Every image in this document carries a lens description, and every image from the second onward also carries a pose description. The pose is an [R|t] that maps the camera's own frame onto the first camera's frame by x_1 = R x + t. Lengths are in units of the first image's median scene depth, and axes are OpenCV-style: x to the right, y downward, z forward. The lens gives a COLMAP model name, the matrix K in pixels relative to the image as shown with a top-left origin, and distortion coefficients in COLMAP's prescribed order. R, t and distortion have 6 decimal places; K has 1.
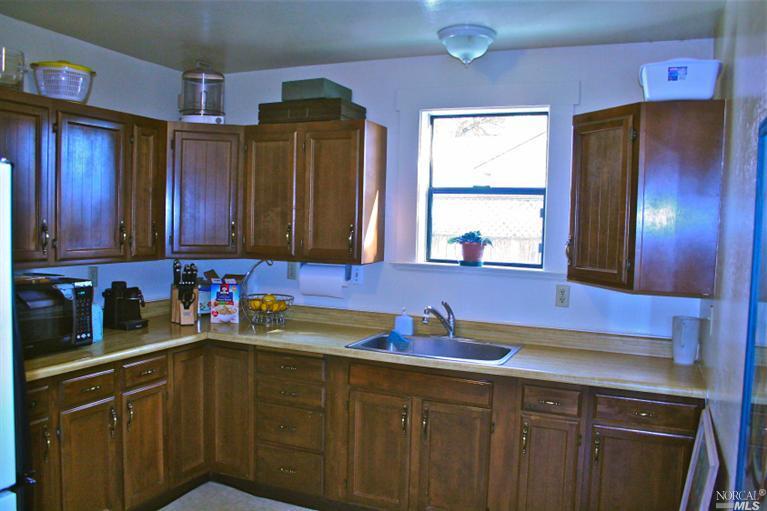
lens RADIAL K [[634.3, 0, 383.5], [0, 634.3, 255.5], [0, 0, 1]] dist [-0.148307, -0.003414]
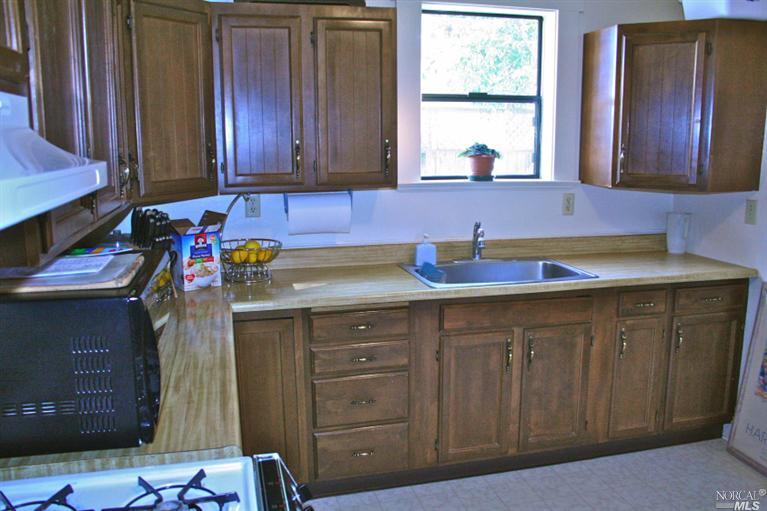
lens RADIAL K [[660.2, 0, 384.0], [0, 660.2, 268.7], [0, 0, 1]] dist [-0.142824, 0.002581]
pose [[0.792559, -0.149927, 0.591078, -0.560010], [0.060999, 0.983935, 0.167784, -0.026787], [-0.606737, -0.096923, 0.788971, 0.321293]]
